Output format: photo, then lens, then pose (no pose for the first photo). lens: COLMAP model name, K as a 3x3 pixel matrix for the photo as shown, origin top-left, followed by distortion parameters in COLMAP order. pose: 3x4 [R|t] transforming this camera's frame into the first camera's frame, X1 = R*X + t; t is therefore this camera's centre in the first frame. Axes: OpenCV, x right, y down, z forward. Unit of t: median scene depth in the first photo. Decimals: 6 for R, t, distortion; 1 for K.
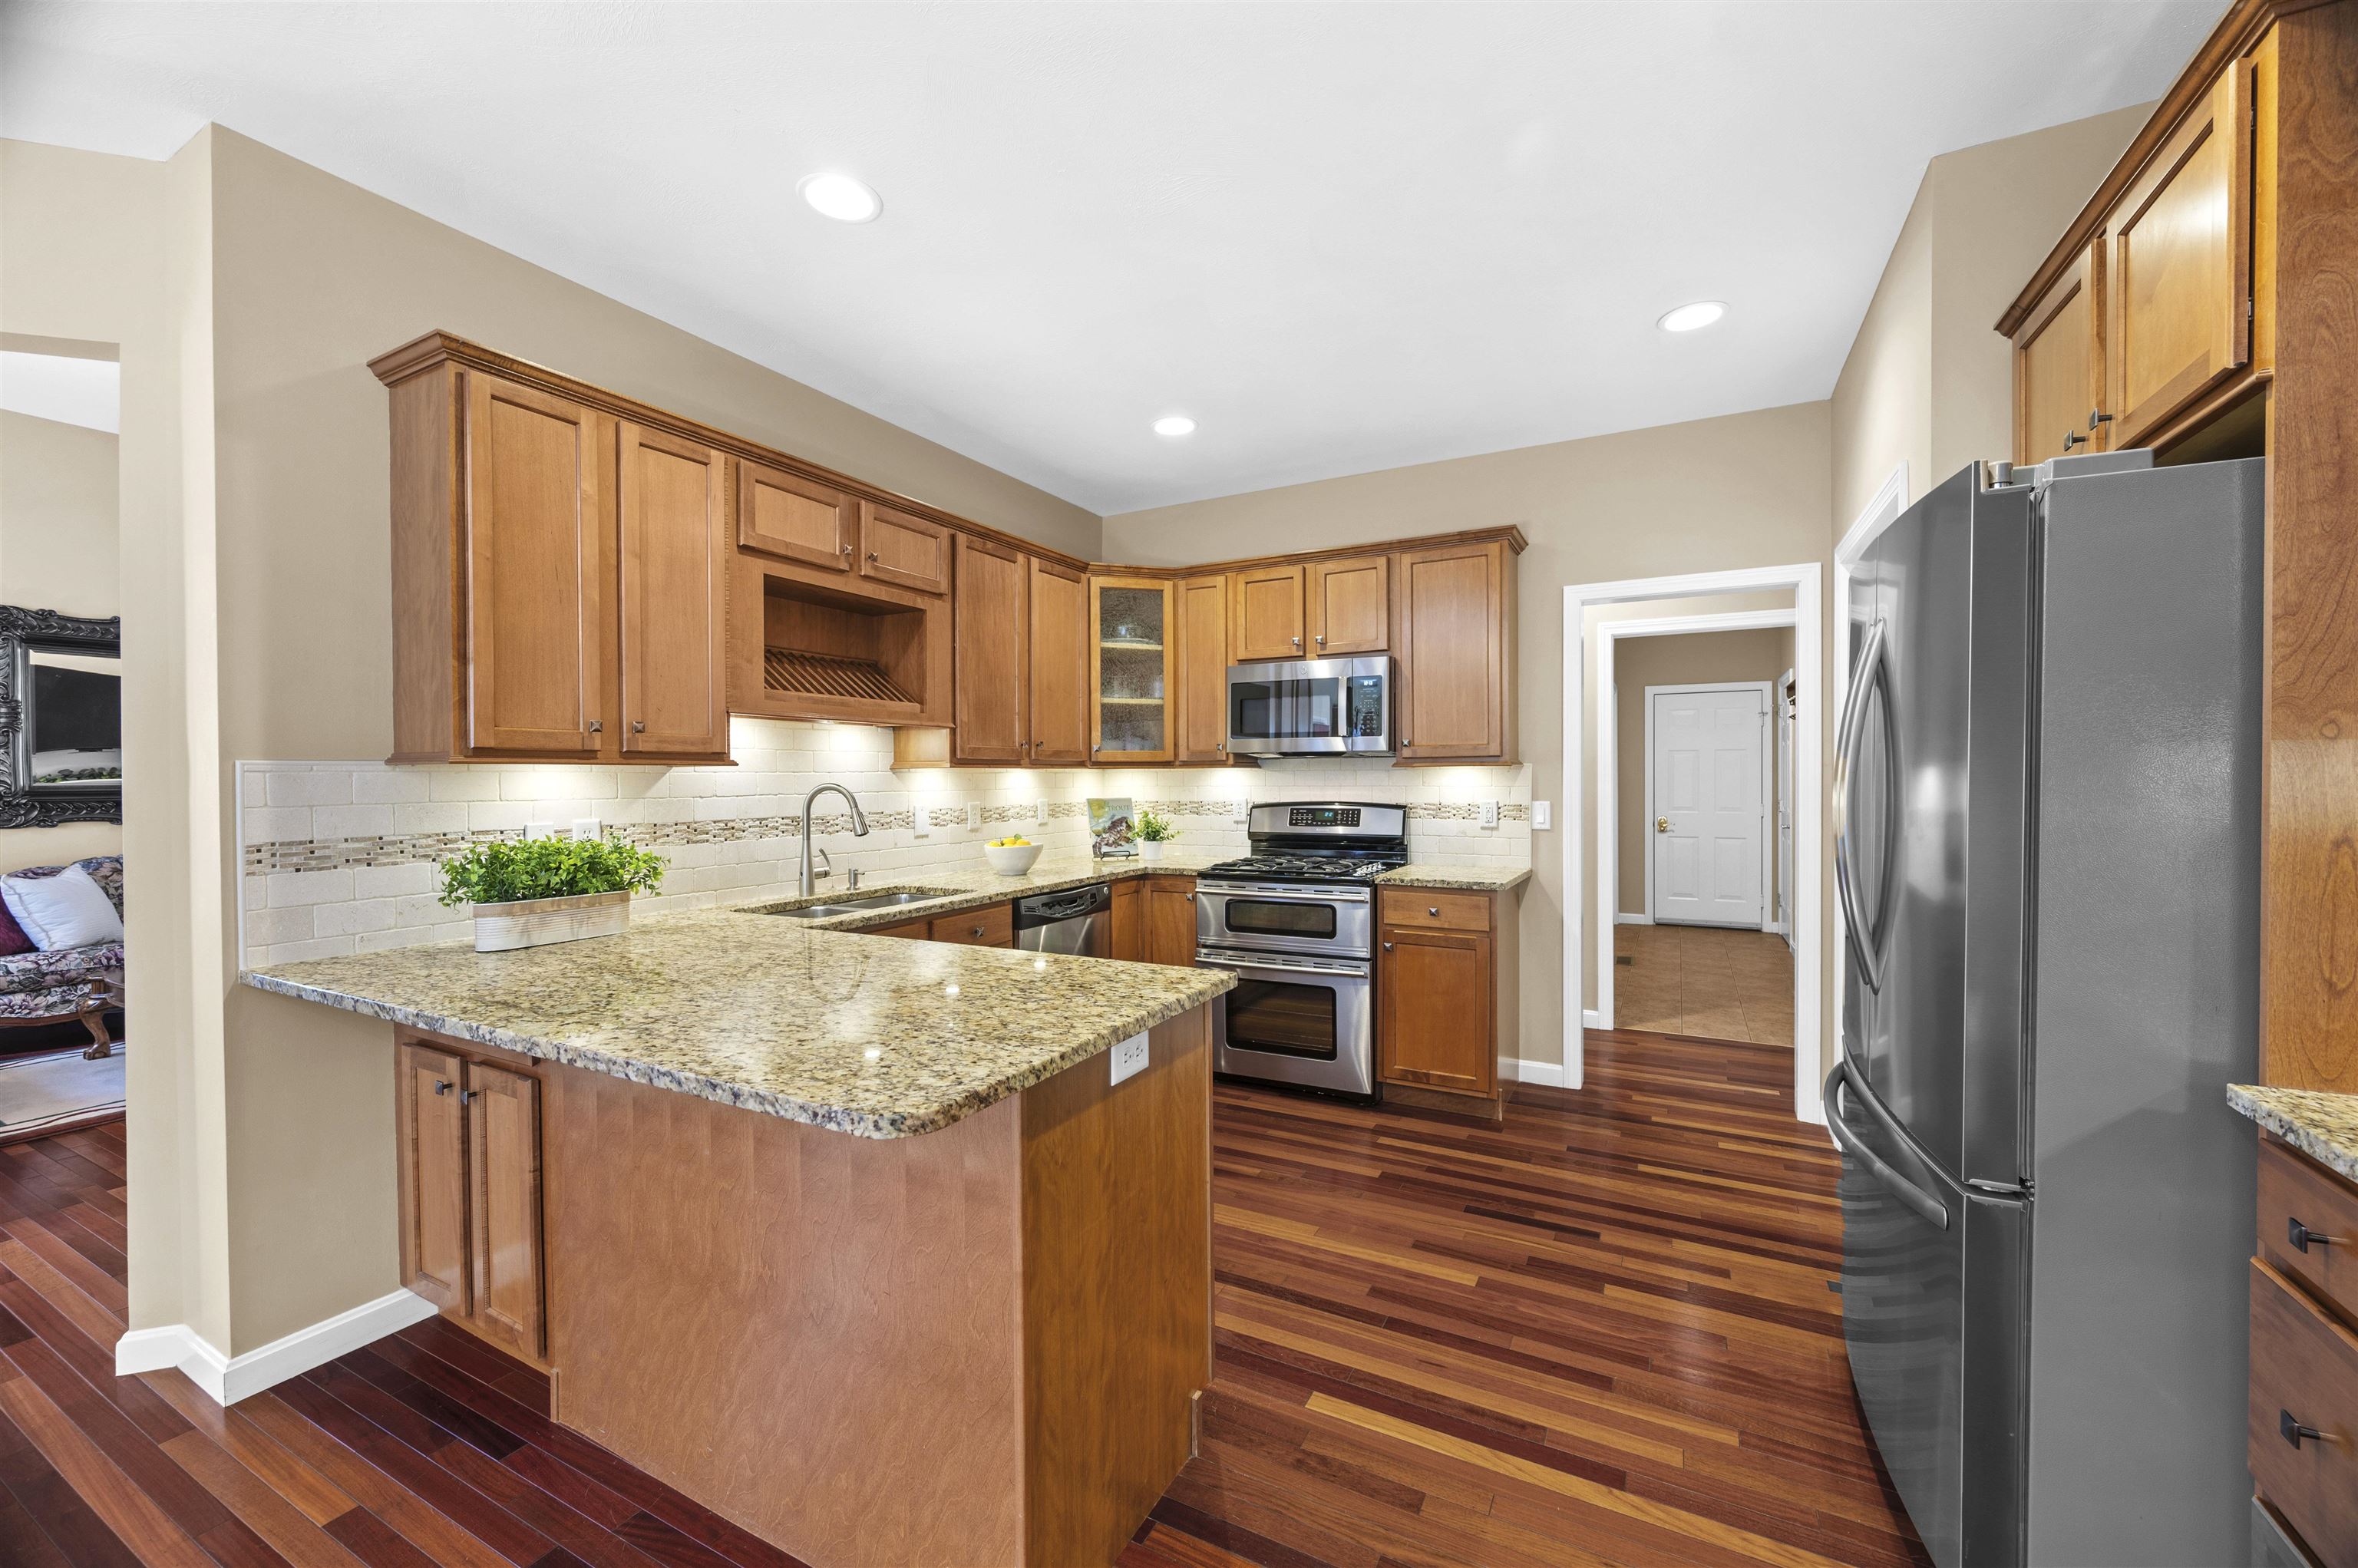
lens RADIAL K [[907.9, 0, 1182.4], [0, 907.9, 786.5], [0, 0, 1]] dist [-0.003035, -0.000117]
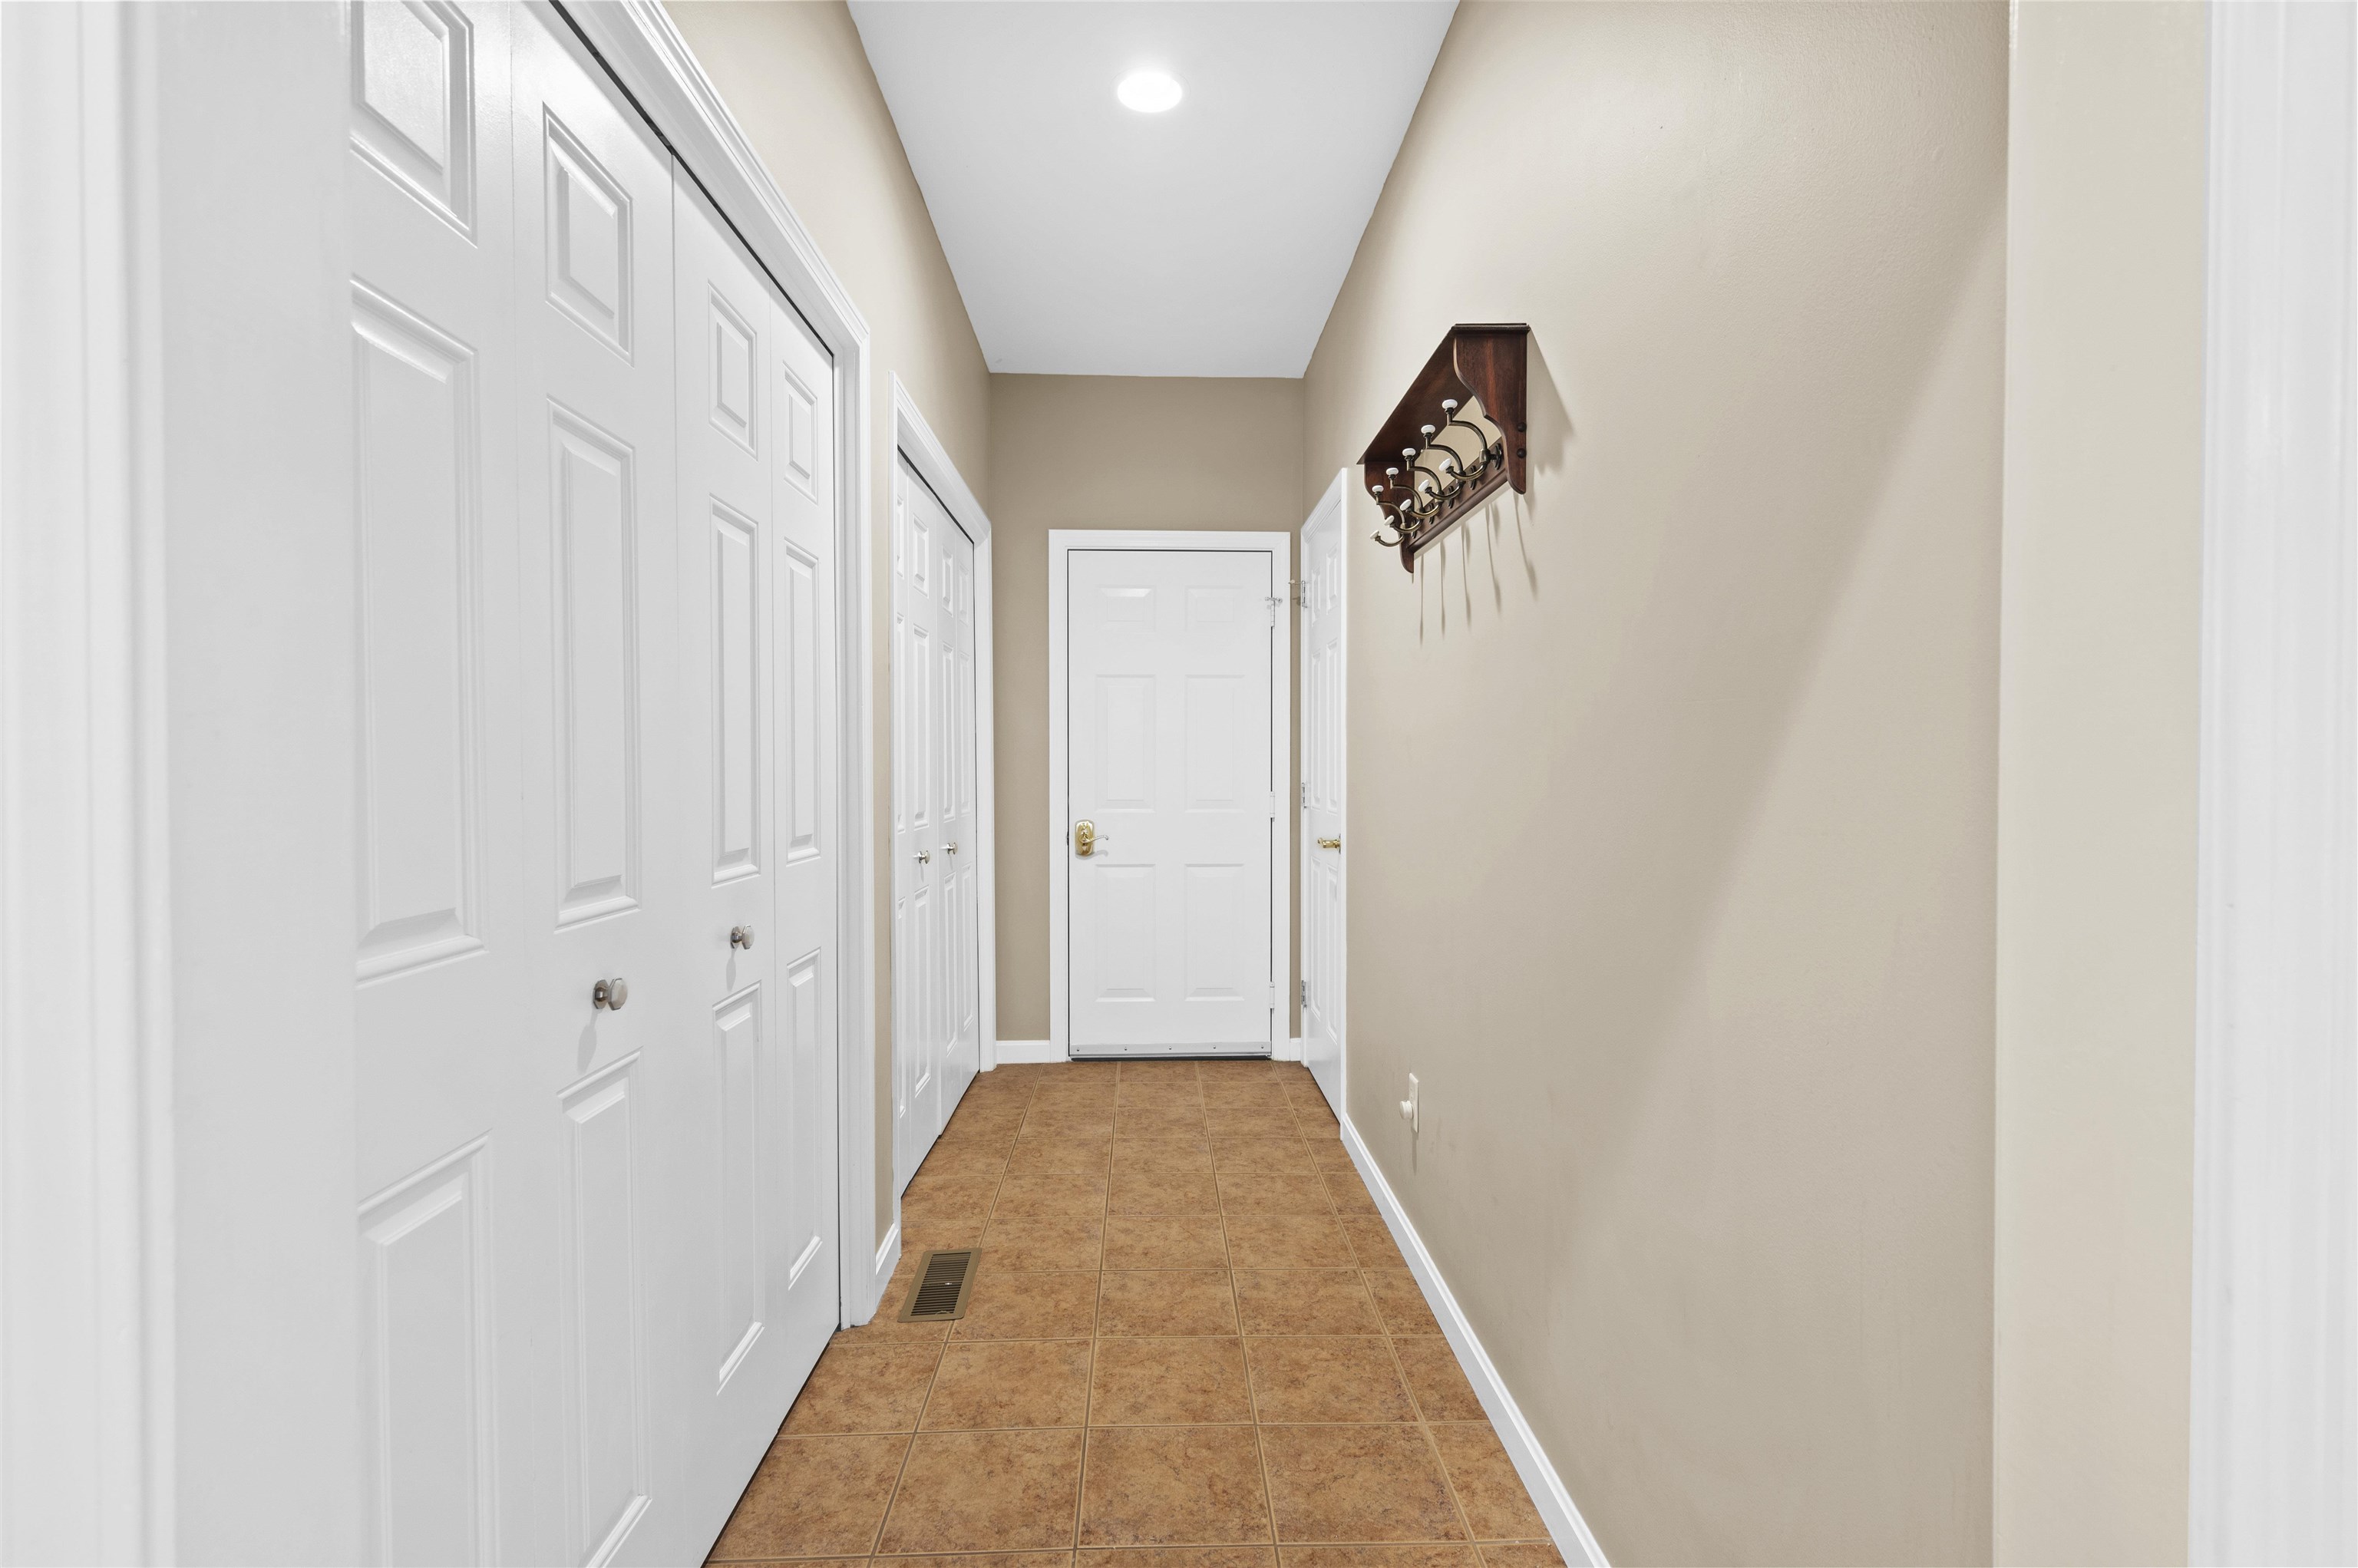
lens RADIAL K [[1107.0, 0, 1185.8], [0, 1107.0, 793.1], [0, 0, 1]] dist [0.002759, -0.000209]
pose [[0.869404, -0.006422, 0.494061, 0.730945], [-0.000091, 0.999913, 0.013158, 0.029173], [-0.494103, -0.011485, 0.869328, 1.207028]]
